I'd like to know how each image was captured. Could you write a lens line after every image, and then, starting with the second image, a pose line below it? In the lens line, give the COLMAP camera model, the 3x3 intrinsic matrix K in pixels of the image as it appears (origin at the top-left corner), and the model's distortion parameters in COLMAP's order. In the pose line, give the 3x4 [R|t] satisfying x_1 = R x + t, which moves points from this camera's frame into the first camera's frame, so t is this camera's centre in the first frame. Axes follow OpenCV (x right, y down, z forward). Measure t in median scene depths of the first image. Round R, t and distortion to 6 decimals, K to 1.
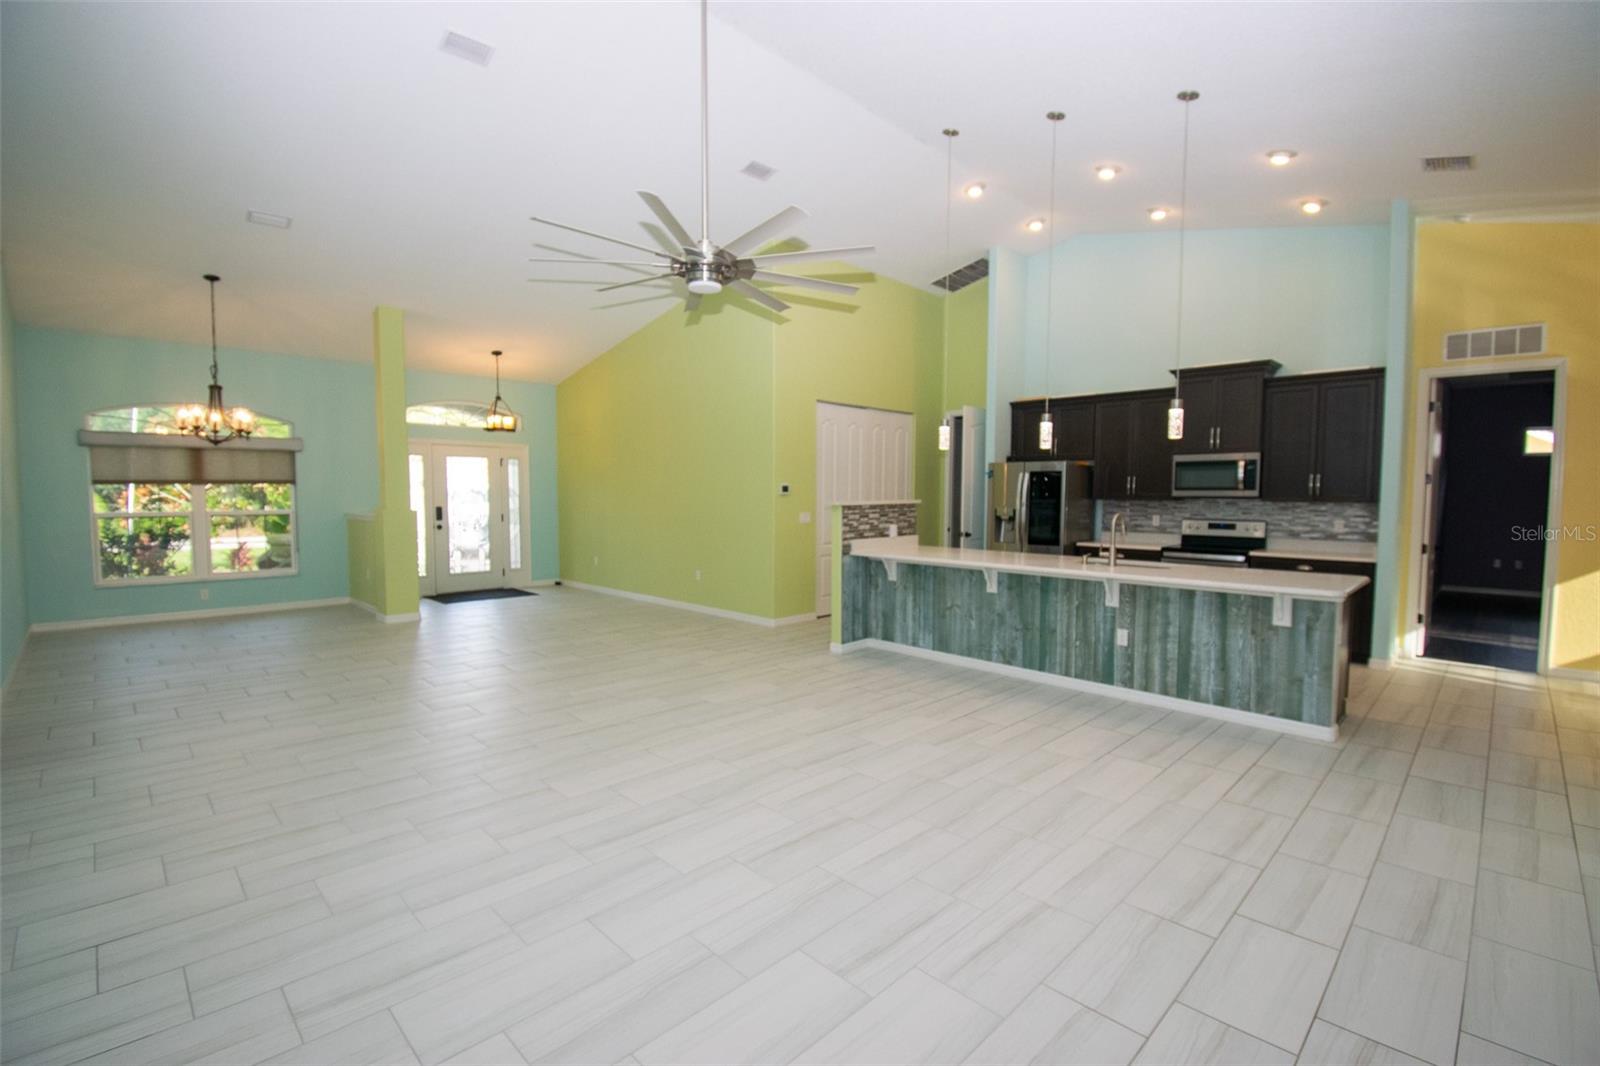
lens RADIAL K [[720.2, 0, 800.0], [0, 720.2, 533.0], [0, 0, 1]] dist [0.012941, -0.024239]
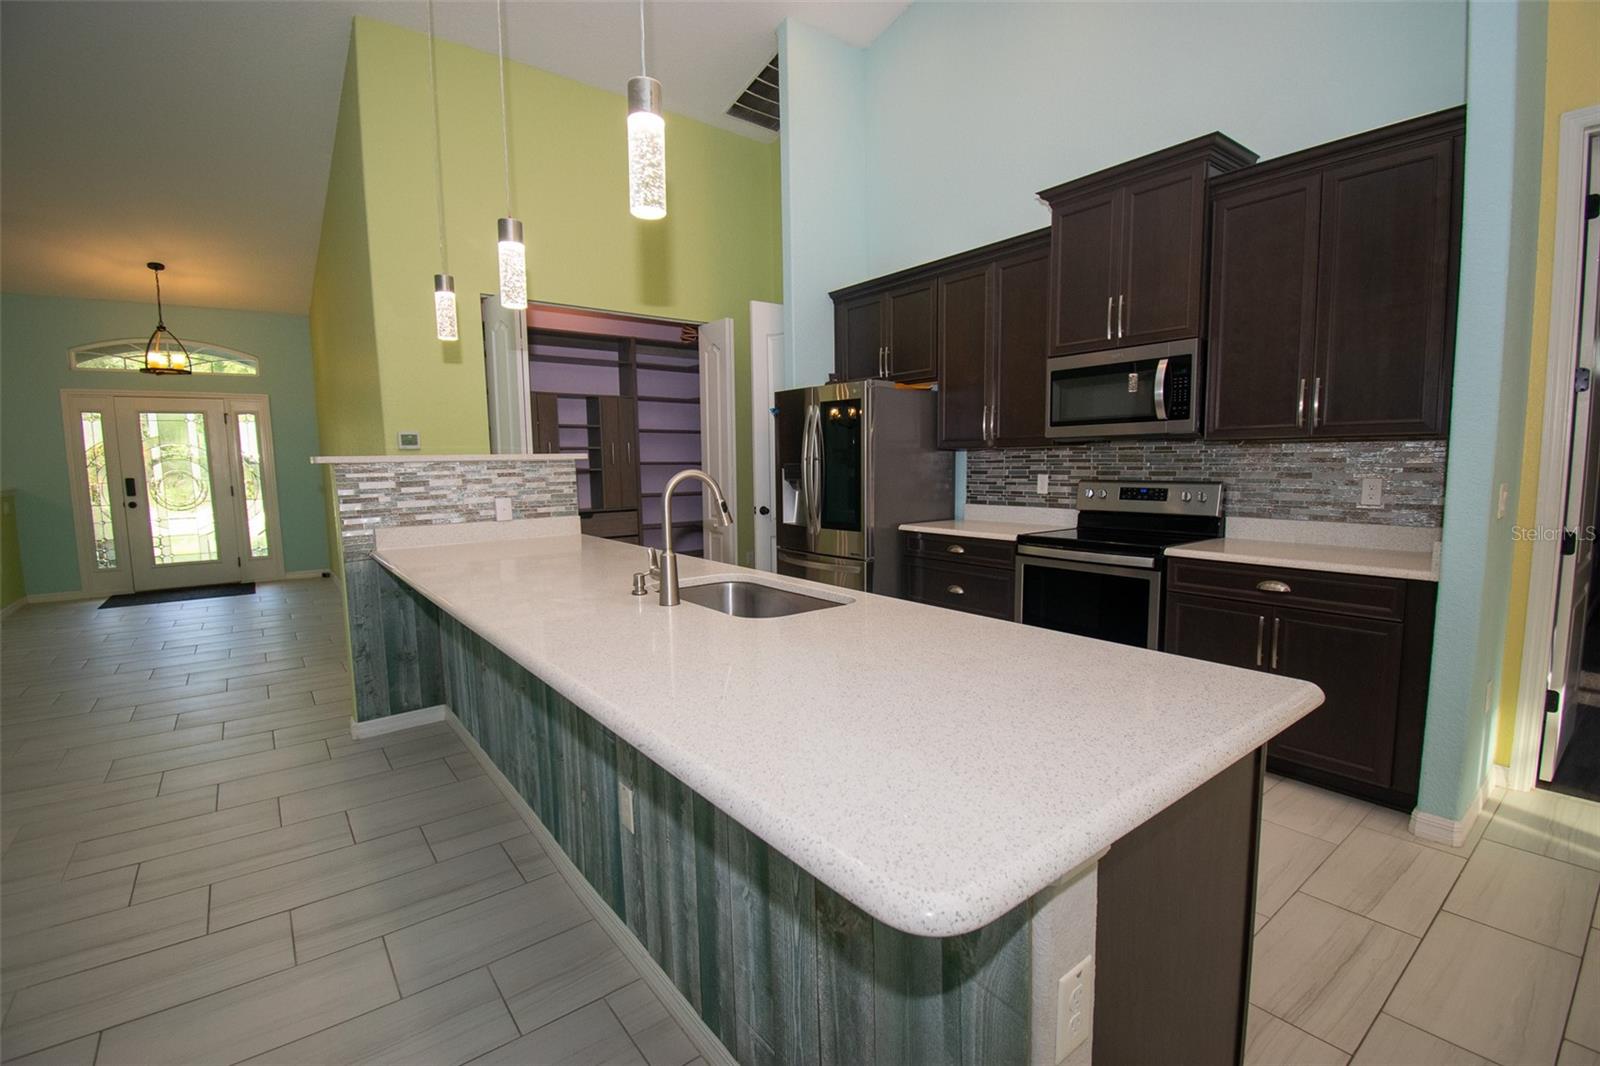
lens RADIAL K [[720.2, 0, 800.0], [0, 720.2, 533.0], [0, 0, 1]] dist [0.012941, -0.024239]
pose [[0.992373, -0.005108, -0.123163, 0.420258], [0.010885, 0.998869, 0.046281, -0.008344], [0.122788, -0.047269, 0.991307, 0.472530]]
